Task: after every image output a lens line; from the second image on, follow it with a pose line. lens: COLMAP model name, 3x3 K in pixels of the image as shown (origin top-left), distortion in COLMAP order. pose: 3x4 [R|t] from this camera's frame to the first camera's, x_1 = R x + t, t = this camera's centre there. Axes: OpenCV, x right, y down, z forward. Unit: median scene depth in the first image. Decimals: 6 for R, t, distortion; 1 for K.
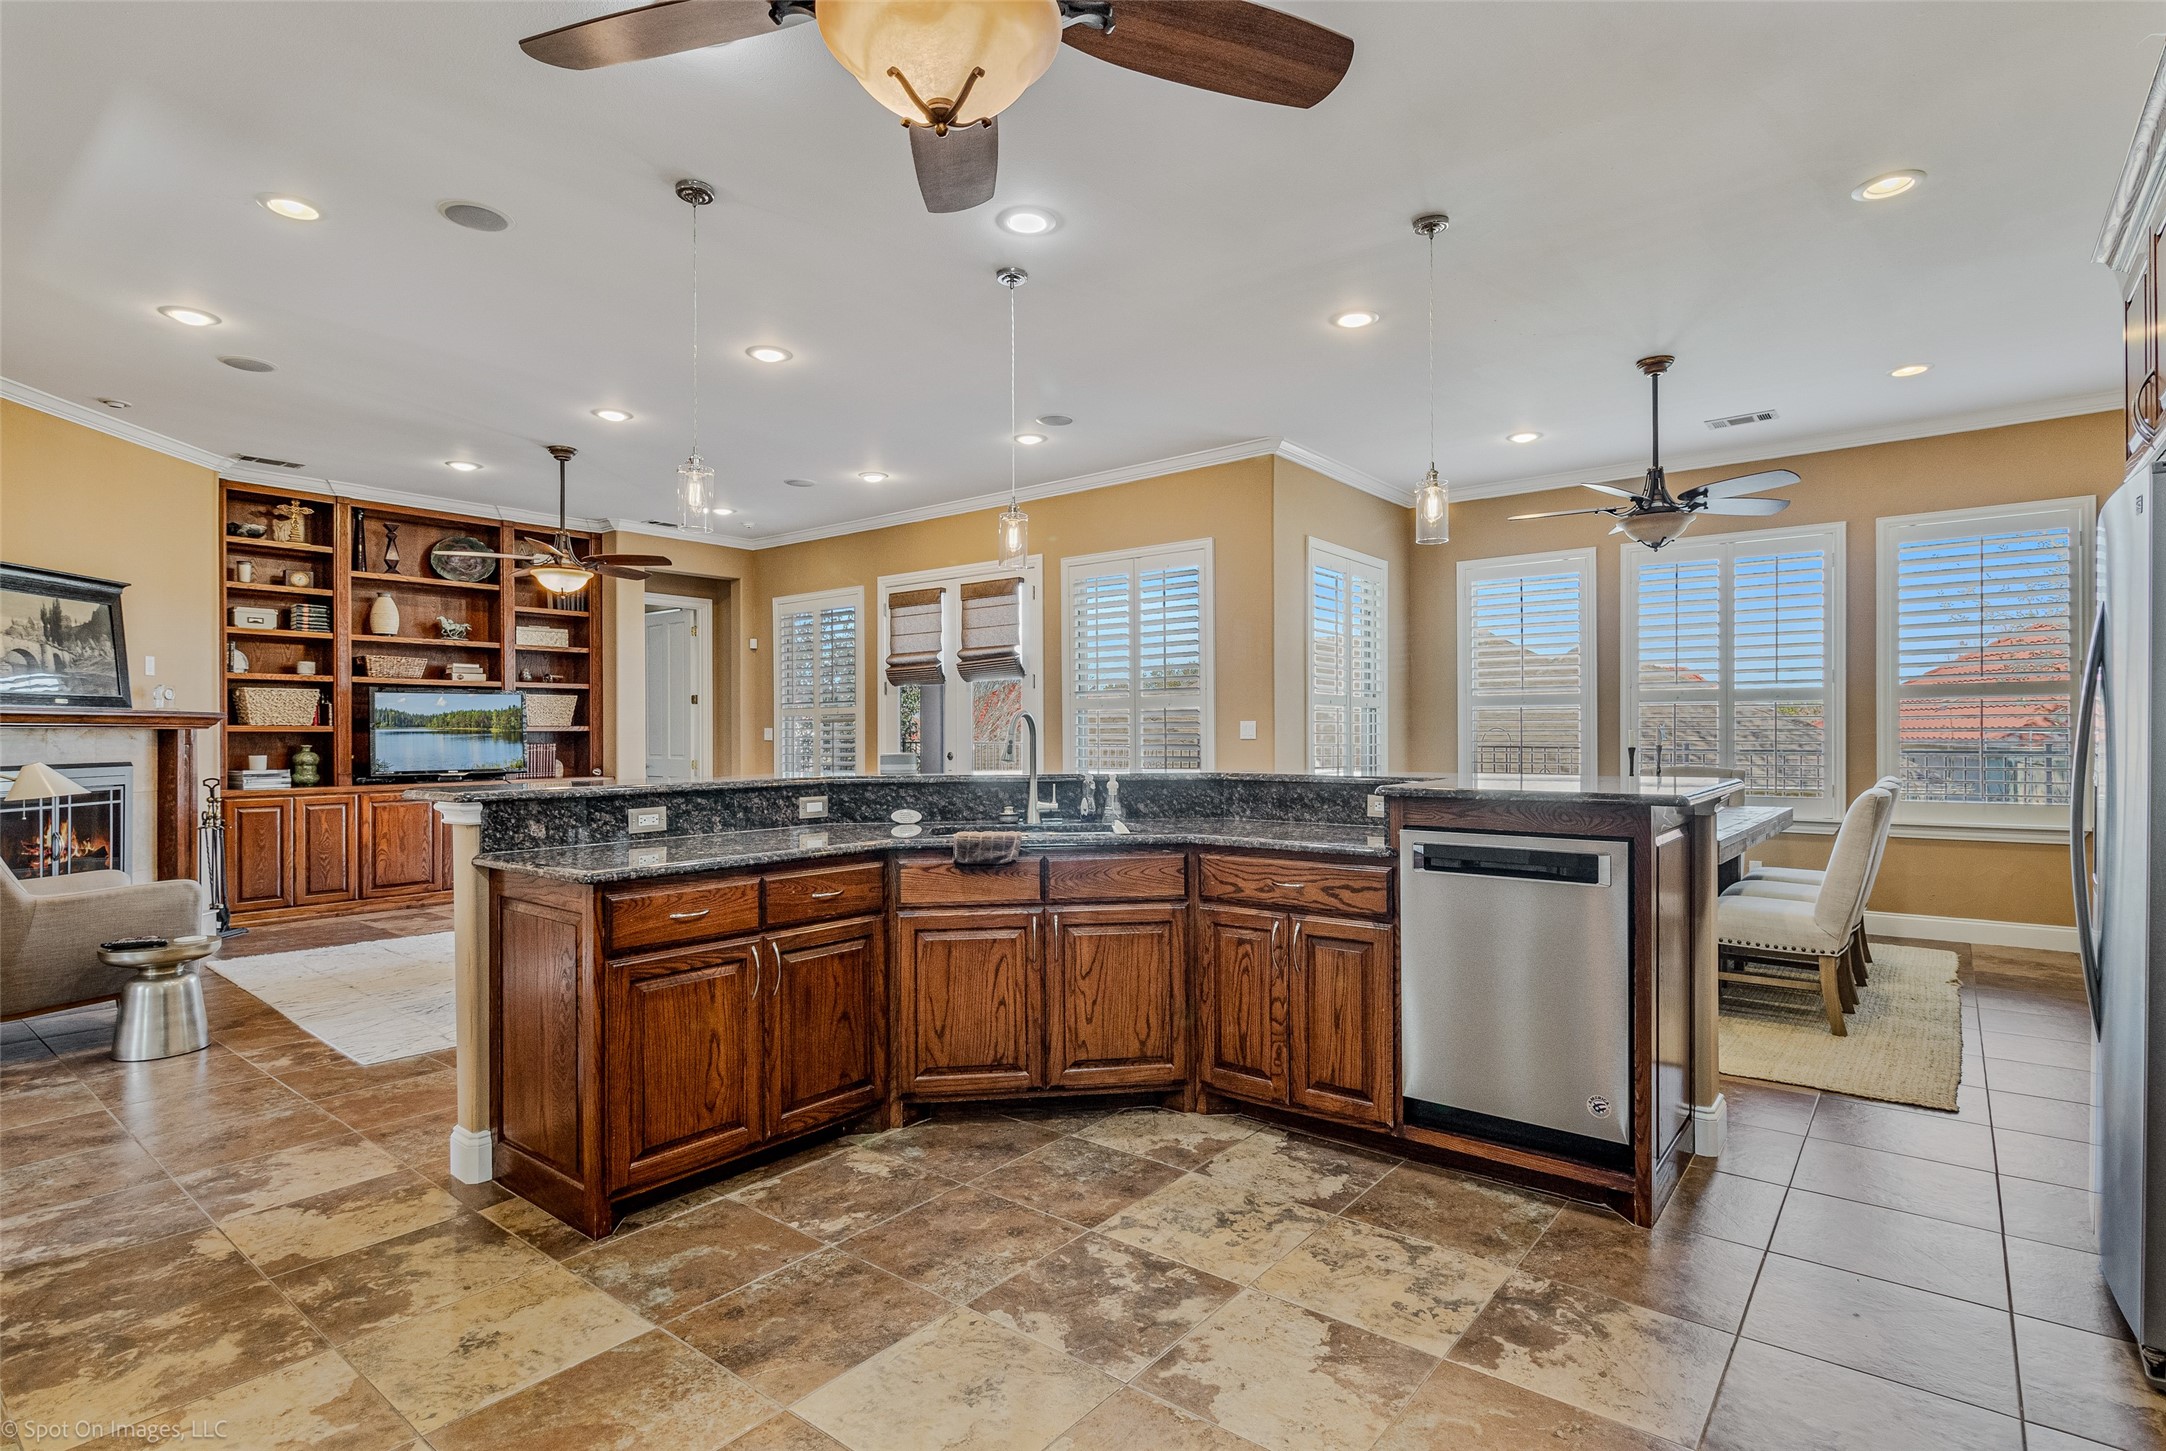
lens RADIAL K [[1082.8, 0, 1096.6], [0, 1082.8, 731.8], [0, 0, 1]] dist [0.000788, 0.000372]
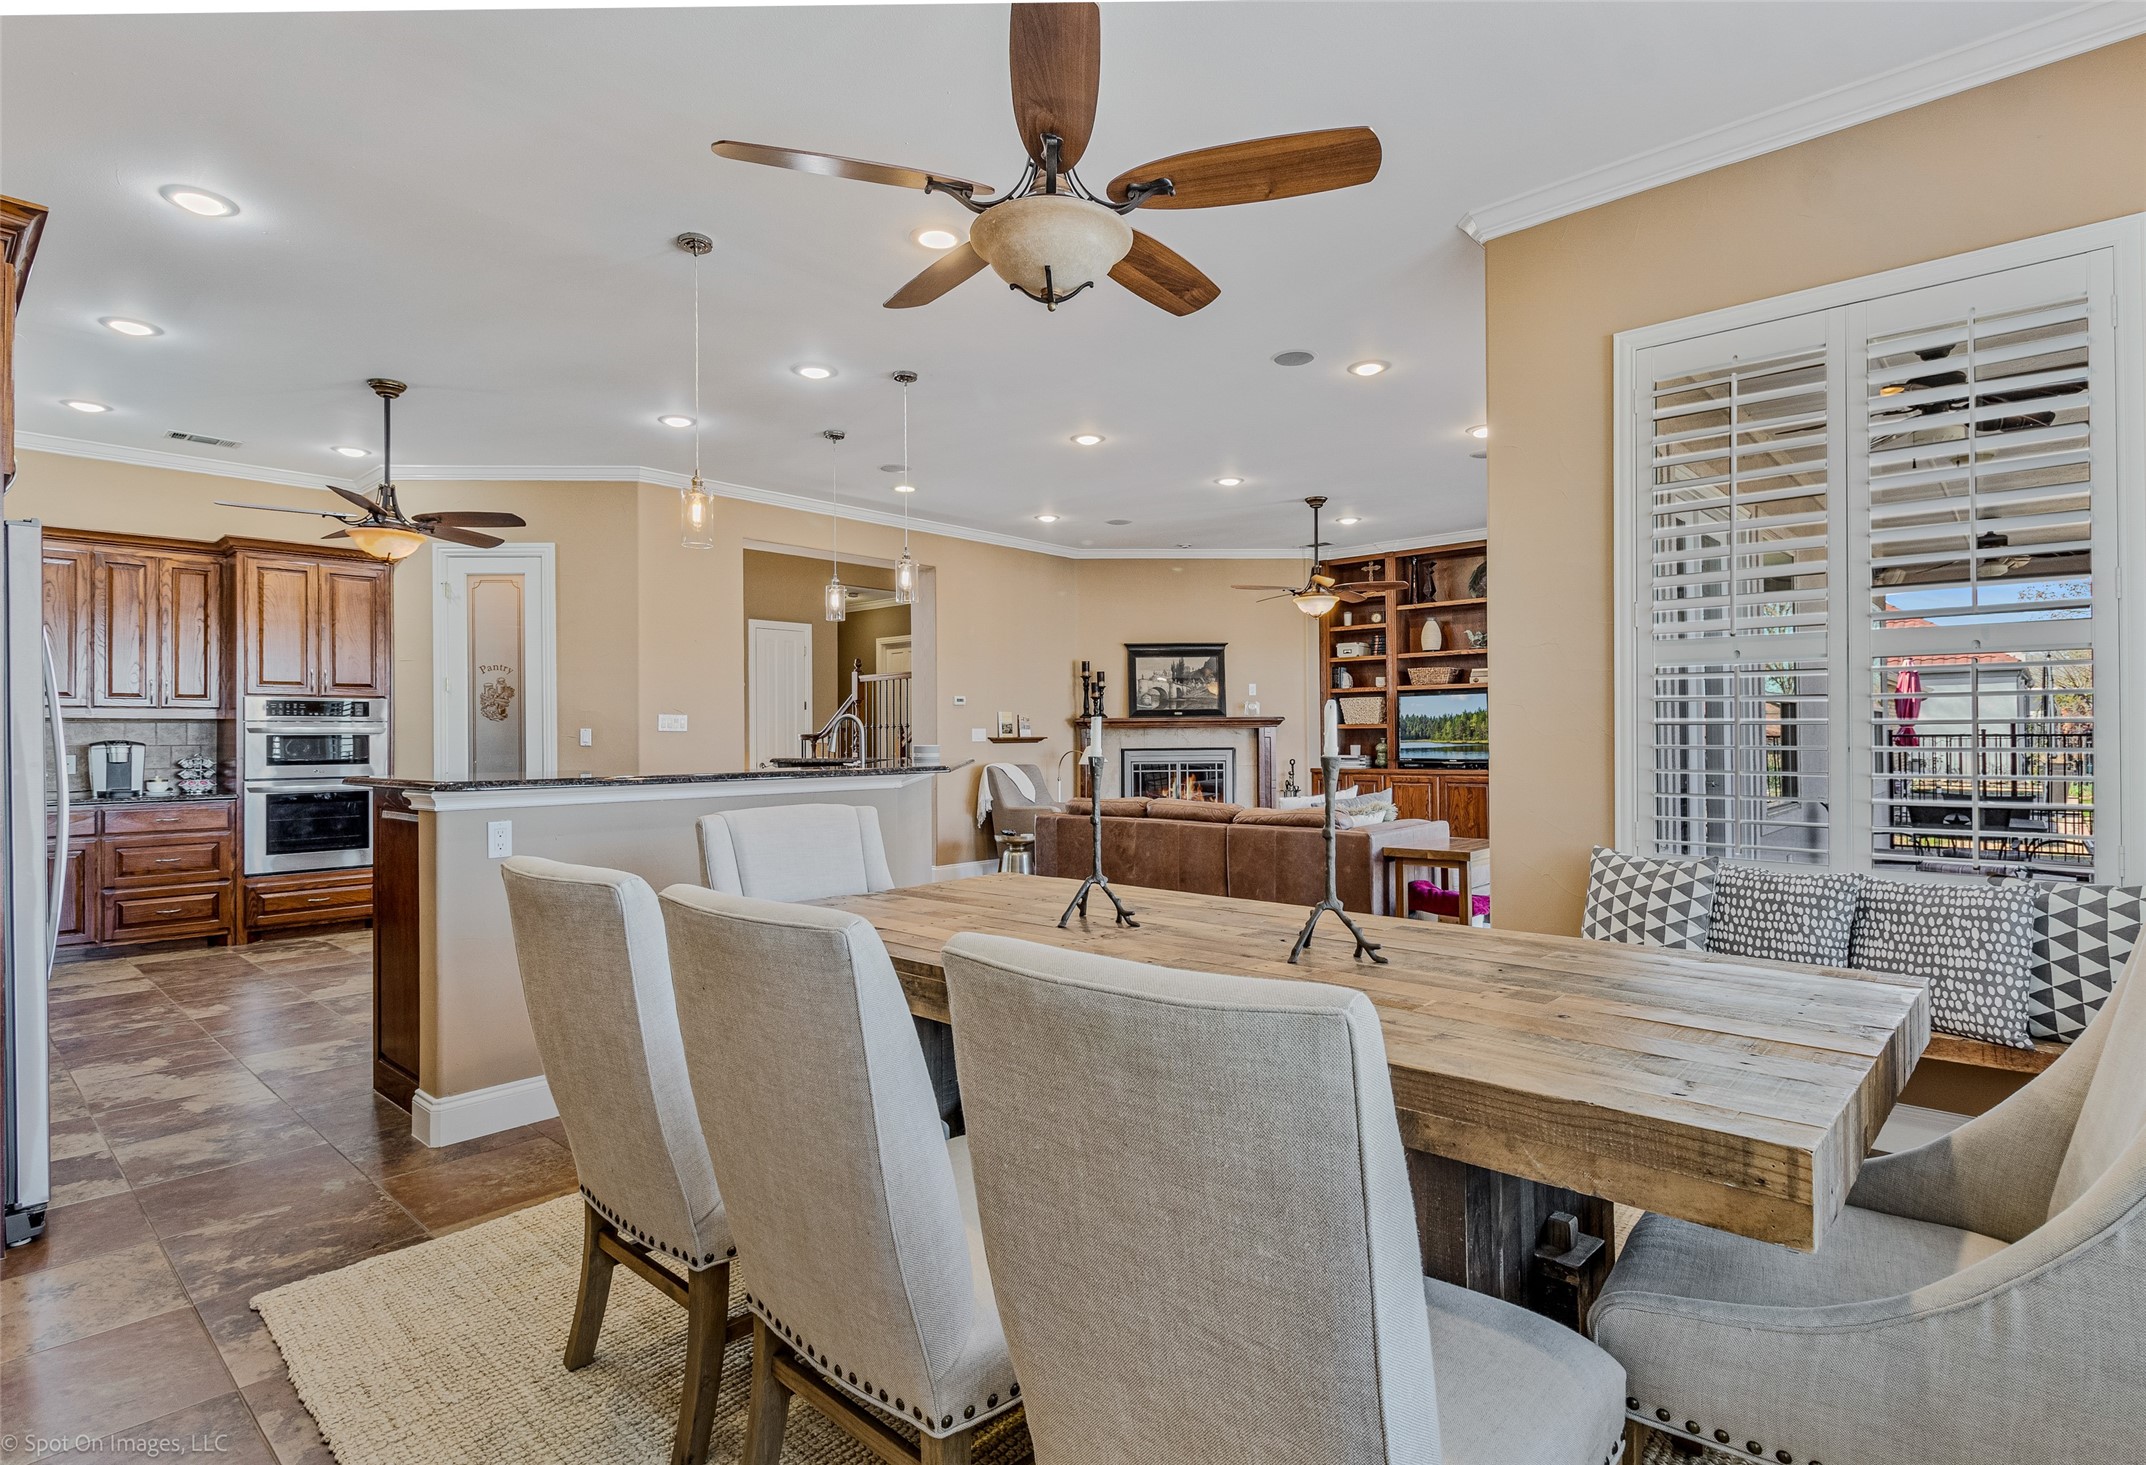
lens RADIAL K [[1075.0, 0, 1088.2], [0, 1075.0, 725.6], [0, 0, 1]] dist [0.000830, -0.000316]
pose [[-0.062738, -0.007872, -0.997999, 0.652781], [0.009604, 0.999918, -0.008491, 0.004545], [0.997984, -0.010117, -0.062657, 0.714238]]
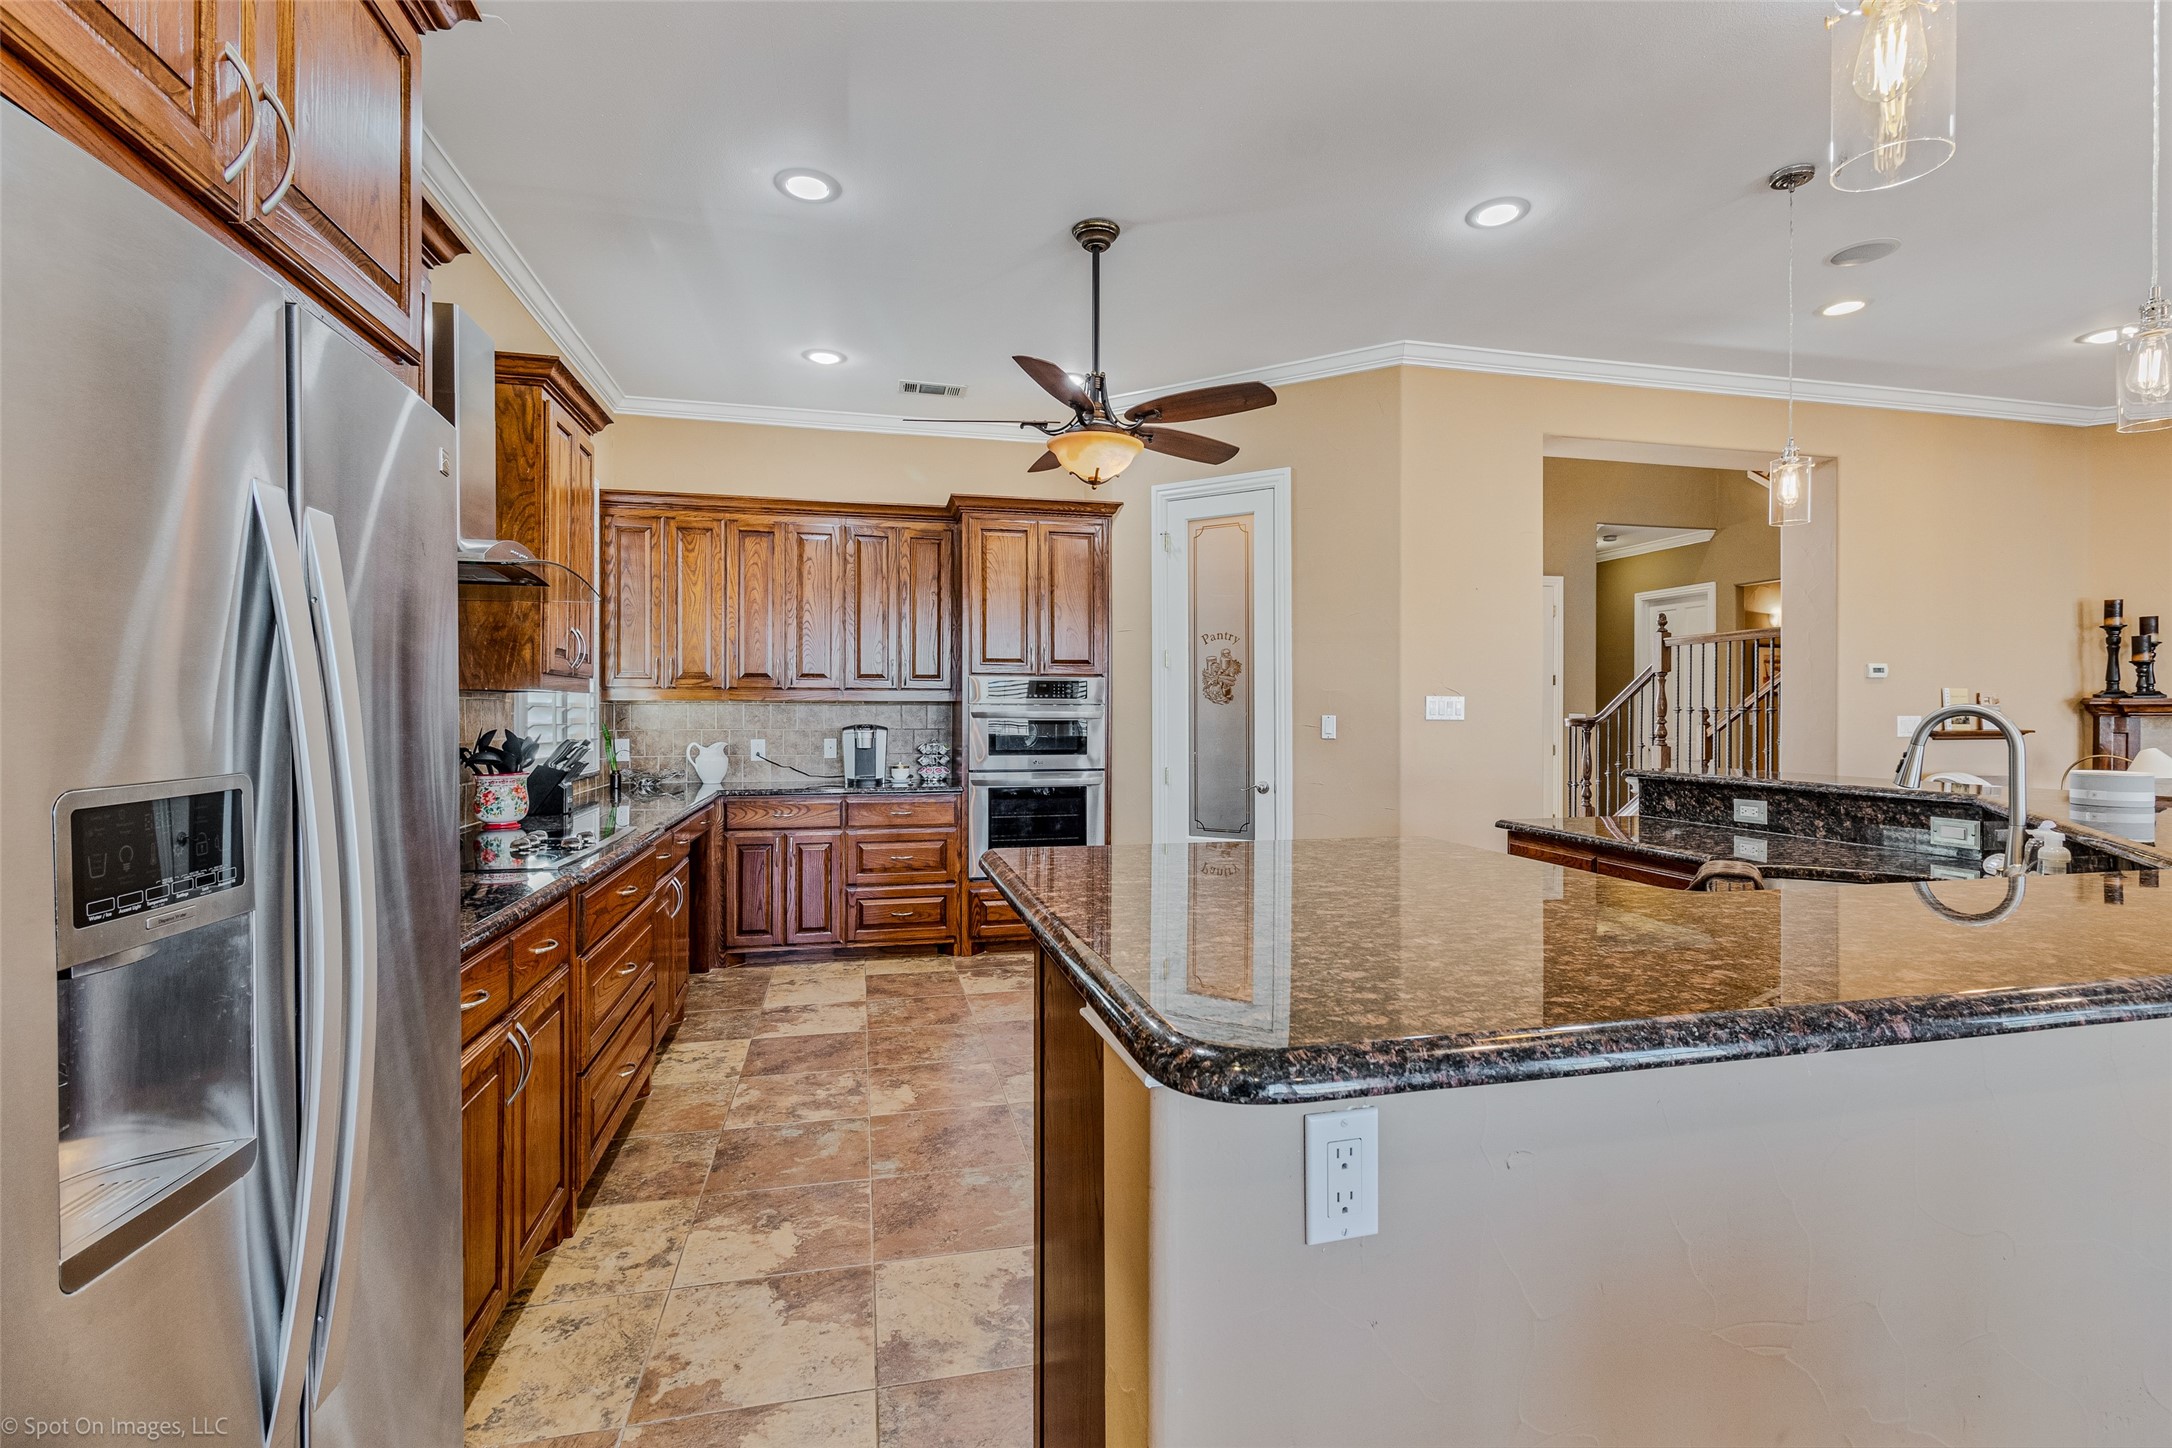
lens RADIAL K [[1004.4, 0, 1098.1], [0, 1004.4, 721.5], [0, 0, 1]] dist [0.002328, 0.000506]
pose [[-0.615900, 0.010362, -0.787756, 0.340708], [0.001643, 0.999928, 0.011868, -0.008972], [0.787823, 0.006015, -0.615872, 0.496847]]
